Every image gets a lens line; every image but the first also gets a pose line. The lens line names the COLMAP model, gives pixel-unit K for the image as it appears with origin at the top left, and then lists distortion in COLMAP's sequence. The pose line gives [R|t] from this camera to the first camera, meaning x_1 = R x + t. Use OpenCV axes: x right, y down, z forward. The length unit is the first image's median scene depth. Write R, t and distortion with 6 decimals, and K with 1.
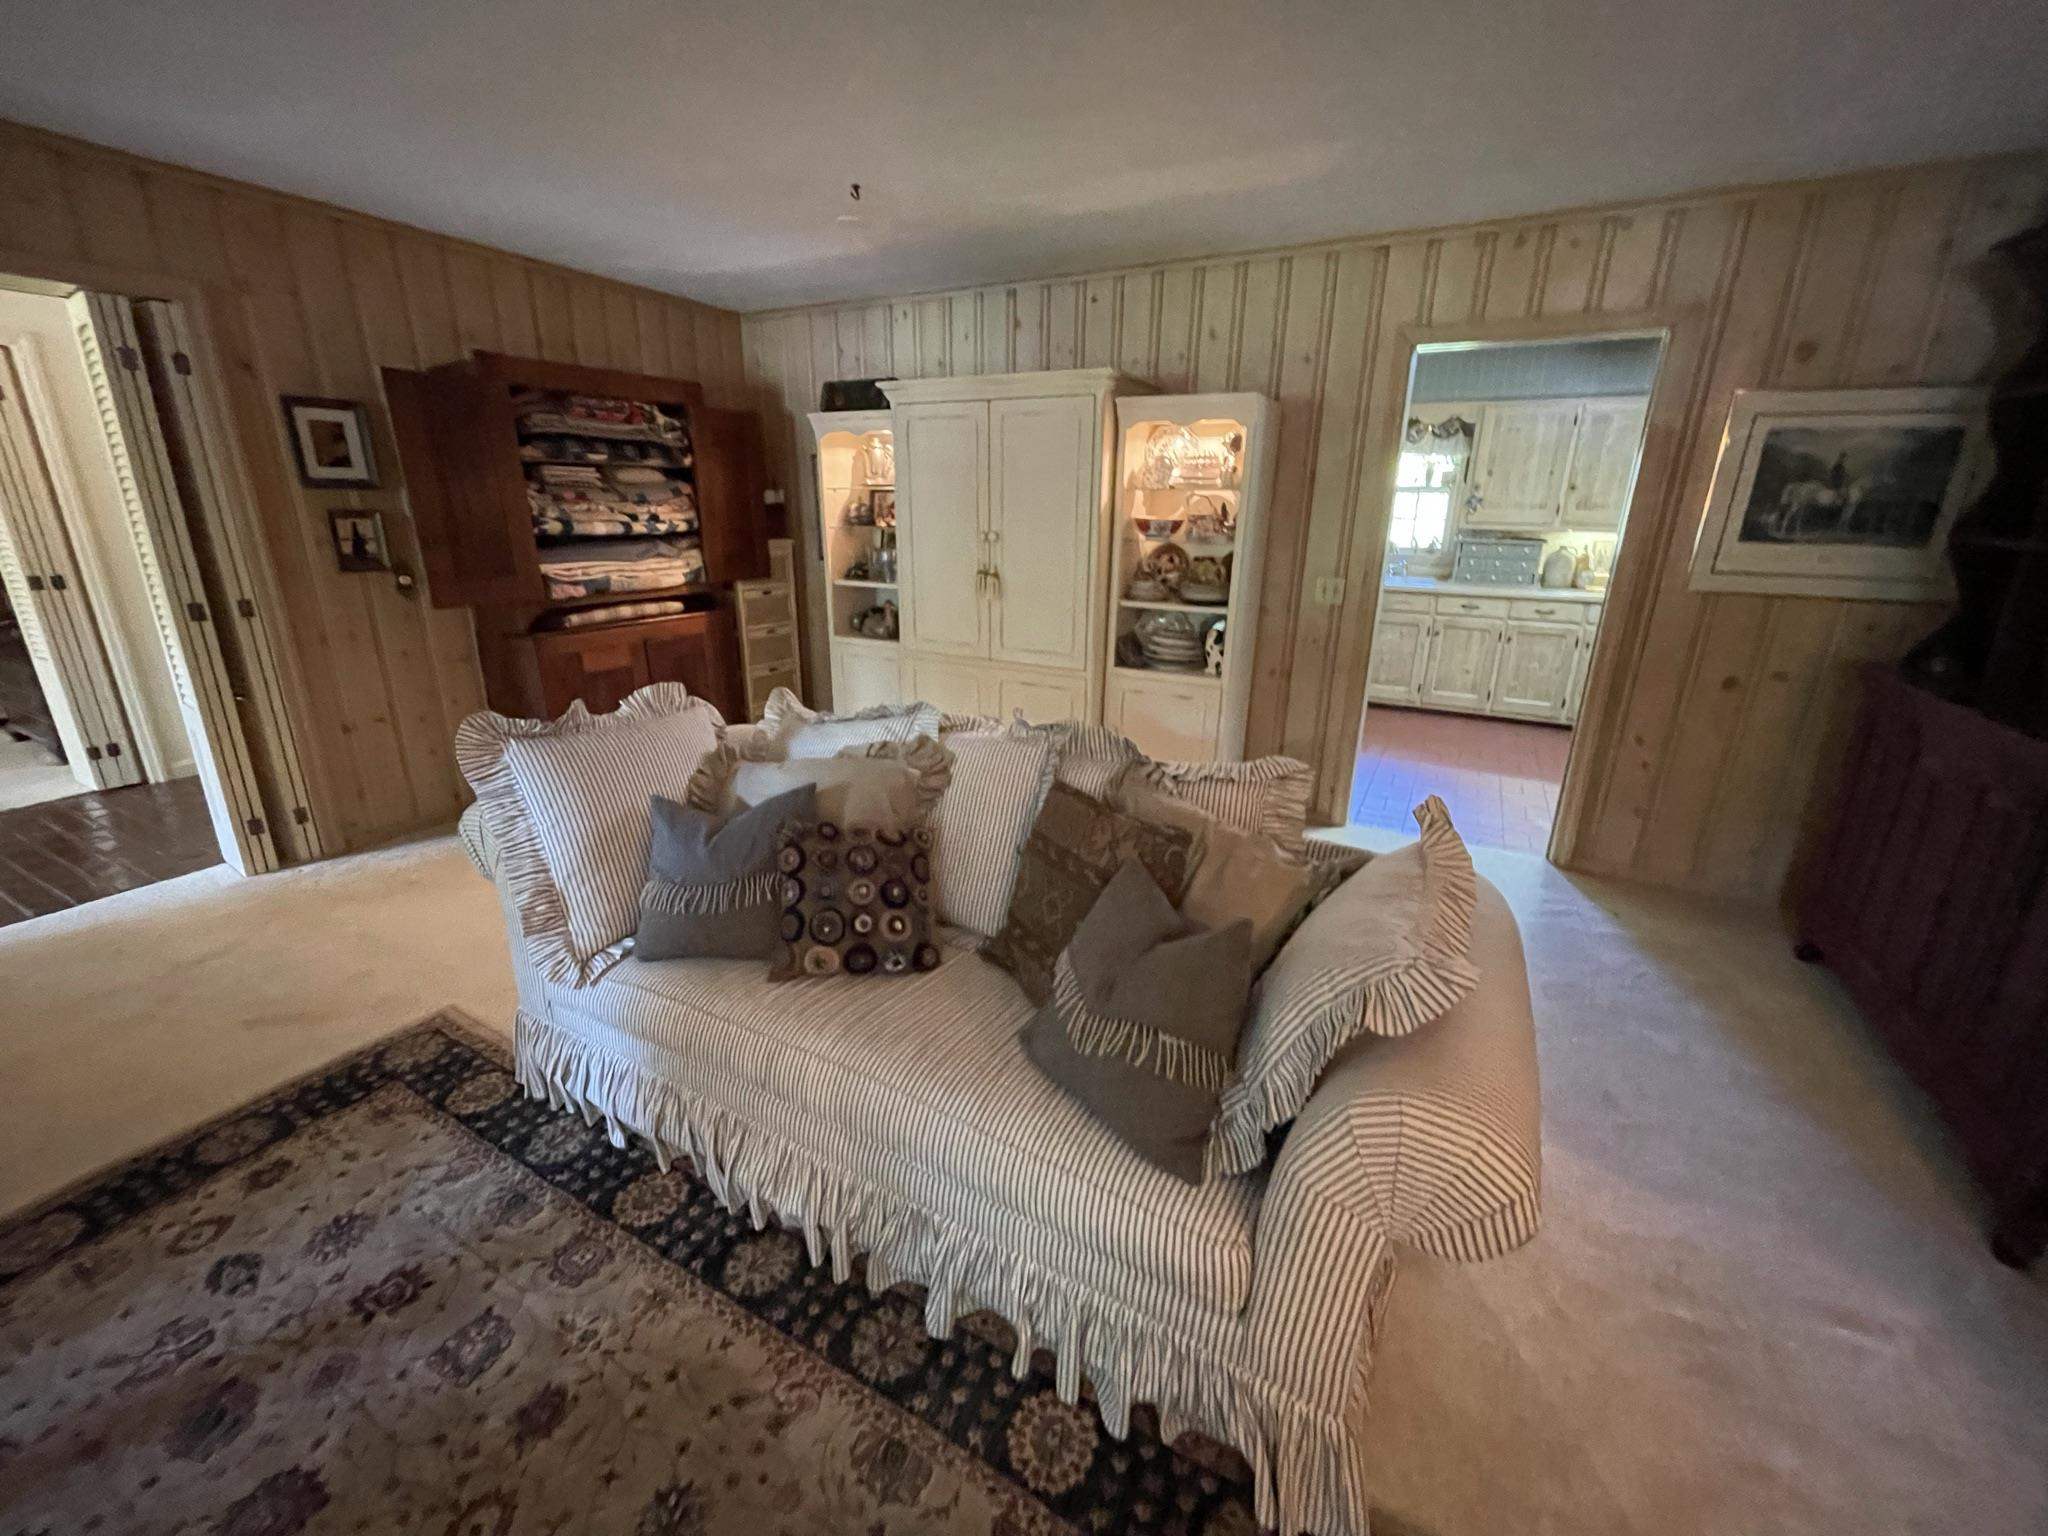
lens RADIAL K [[841.2, 0, 1024.0], [0, 841.2, 768.0], [0, 0, 1]] dist [0.001420, 0.000058]
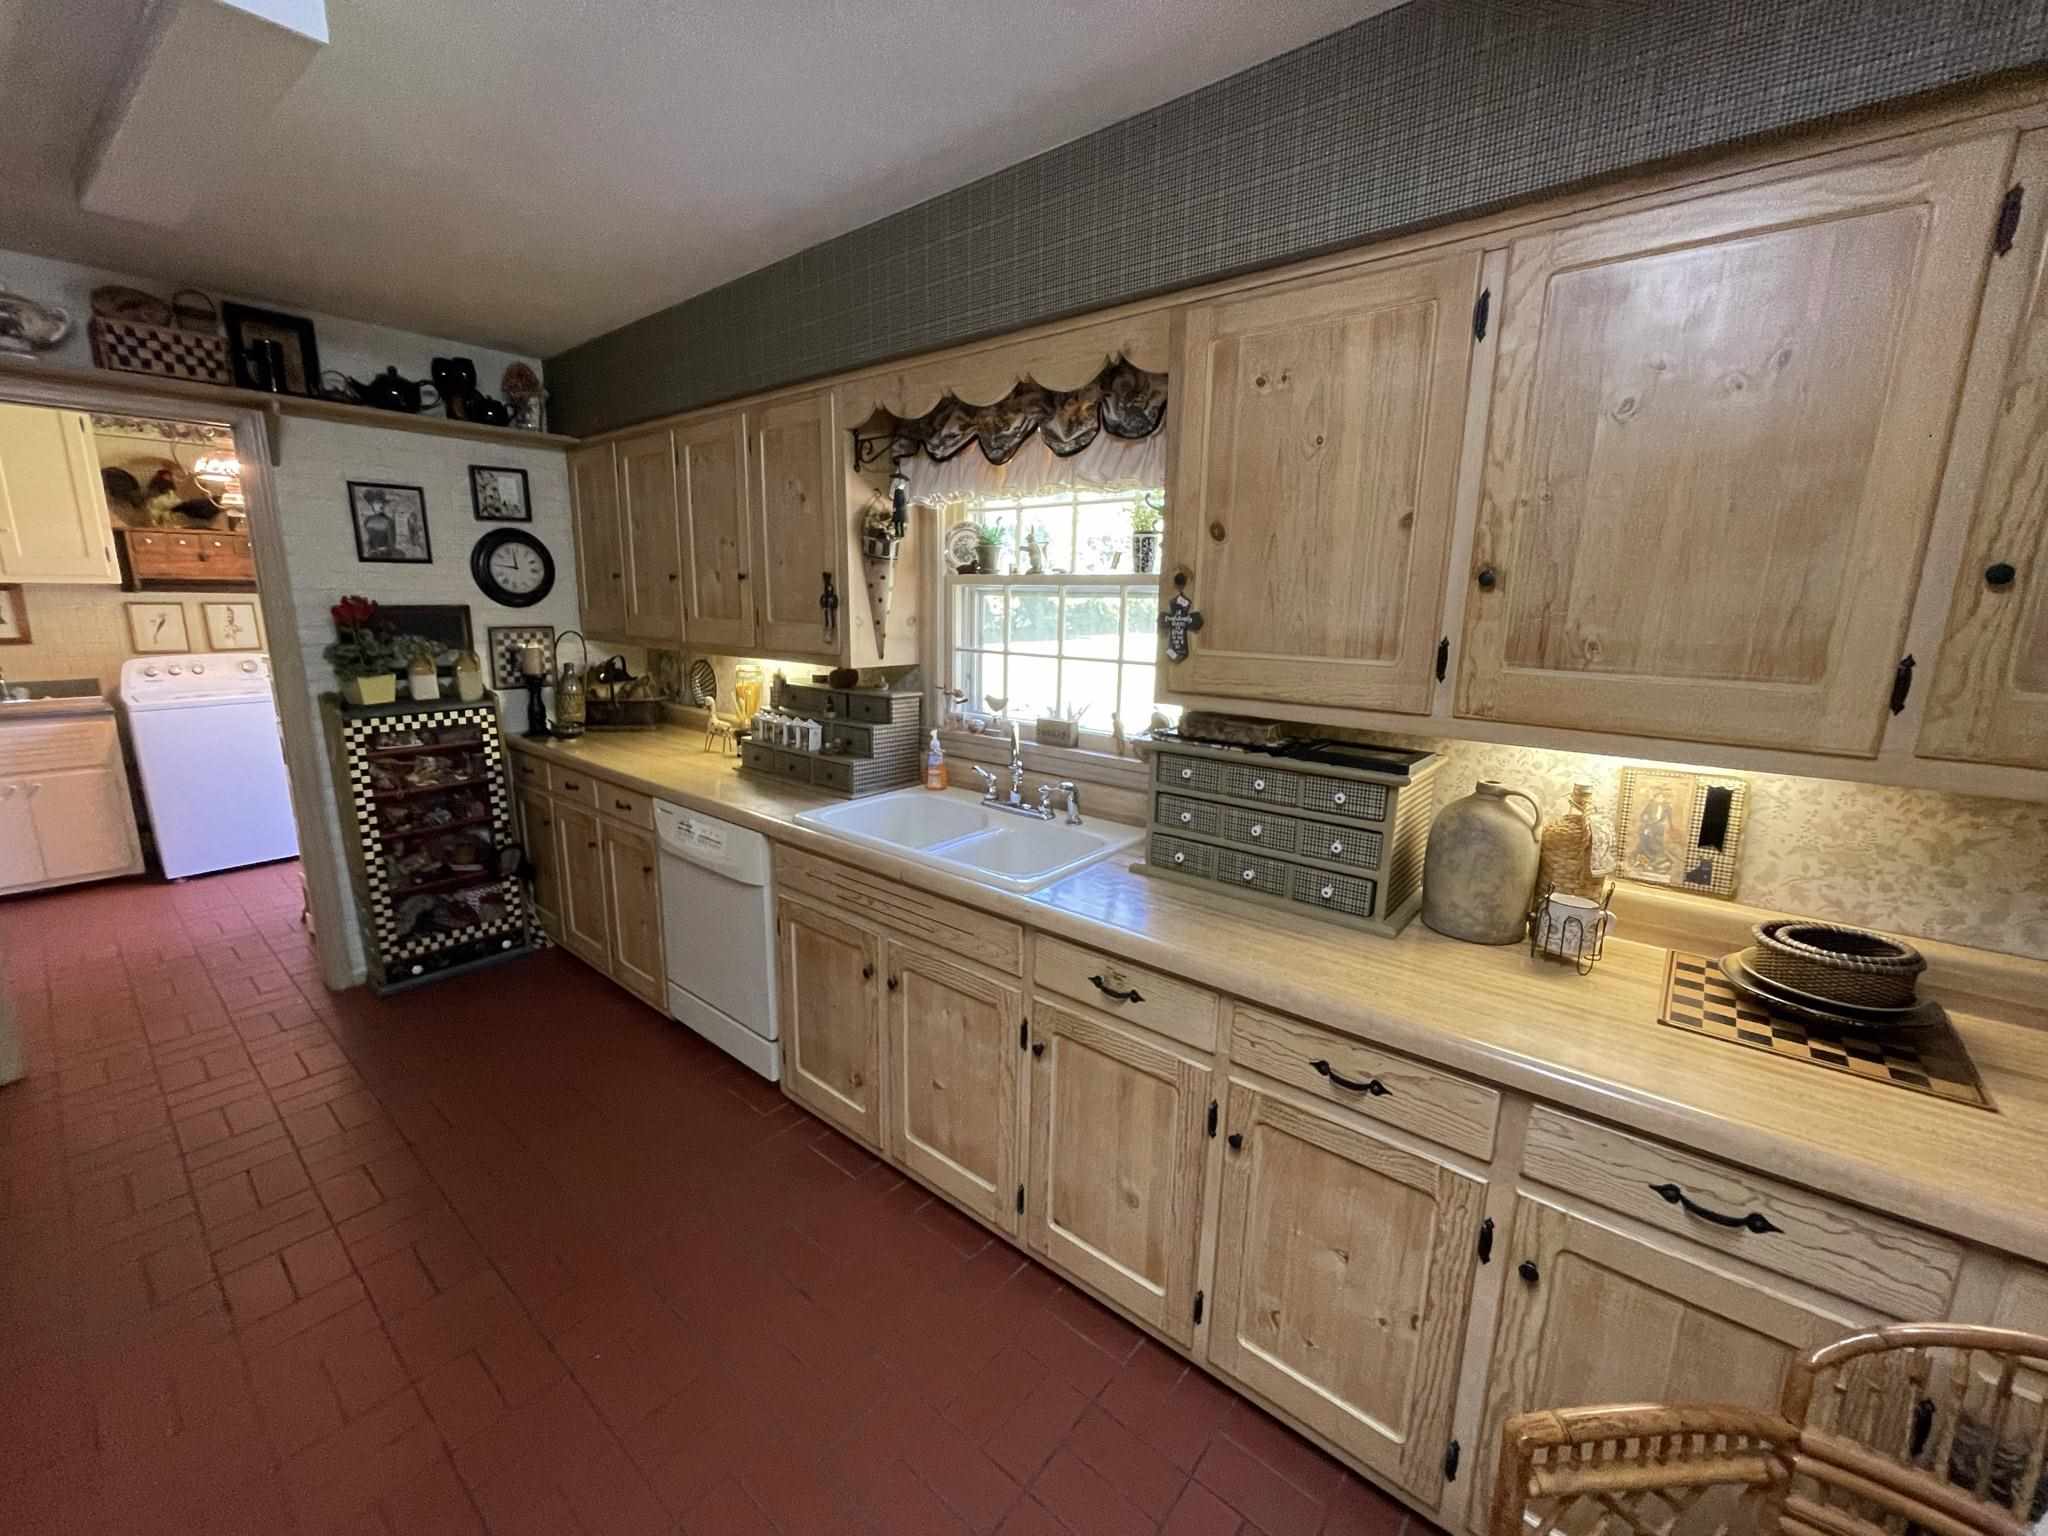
lens RADIAL K [[826.4, 0, 1017.2], [0, 826.4, 766.7], [0, 0, 1]] dist [0.000440, -0.000003]
pose [[0.981664, 0.047754, -0.184540, 0.565768], [-0.066683, 0.992973, -0.097769, -0.245244], [0.178574, 0.108282, 0.977950, 0.742035]]
